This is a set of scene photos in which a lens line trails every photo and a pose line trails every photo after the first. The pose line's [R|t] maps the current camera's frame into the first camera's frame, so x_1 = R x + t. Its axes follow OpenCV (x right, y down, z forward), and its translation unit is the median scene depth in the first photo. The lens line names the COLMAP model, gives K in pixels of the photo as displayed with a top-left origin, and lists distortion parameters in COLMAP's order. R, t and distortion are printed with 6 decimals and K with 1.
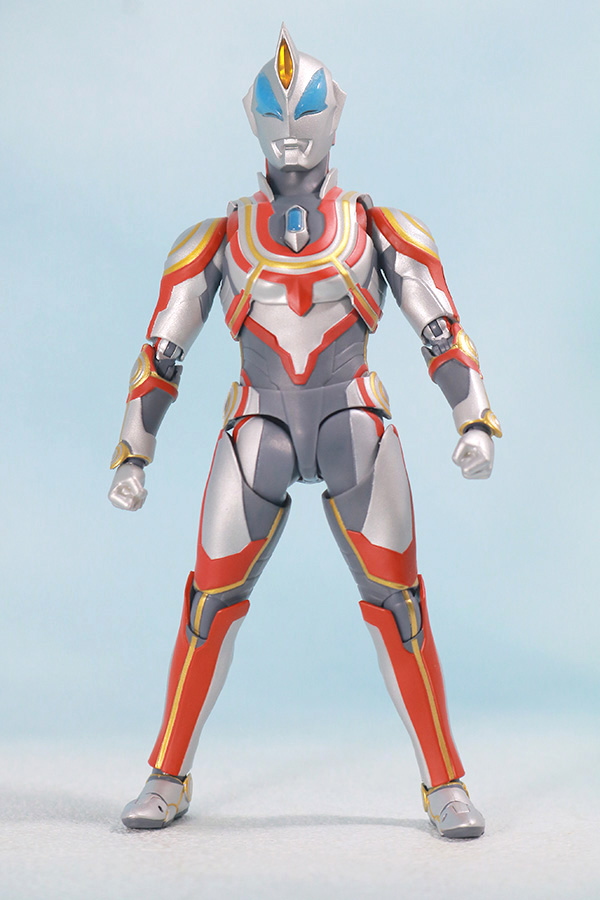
lens RADIAL K [[2273.6, 0, 299.9], [0, 2273.6, 450.0], [0, 0, 1]] dist [0.107624, 0.000000]
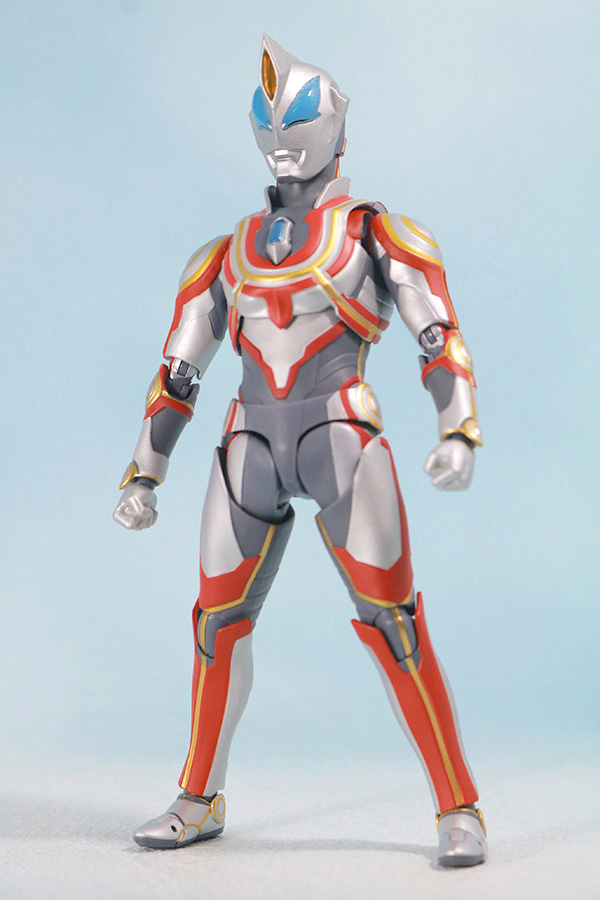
lens RADIAL K [[2273.6, 0, 299.6], [0, 2273.6, 449.9], [0, 0, 1]] dist [0.107624, 0.000000]
pose [[0.950266, -0.027223, -0.310248, 0.306996], [0.022945, 0.999585, -0.017433, 0.010471], [0.310594, 0.009448, 0.950496, 0.067556]]
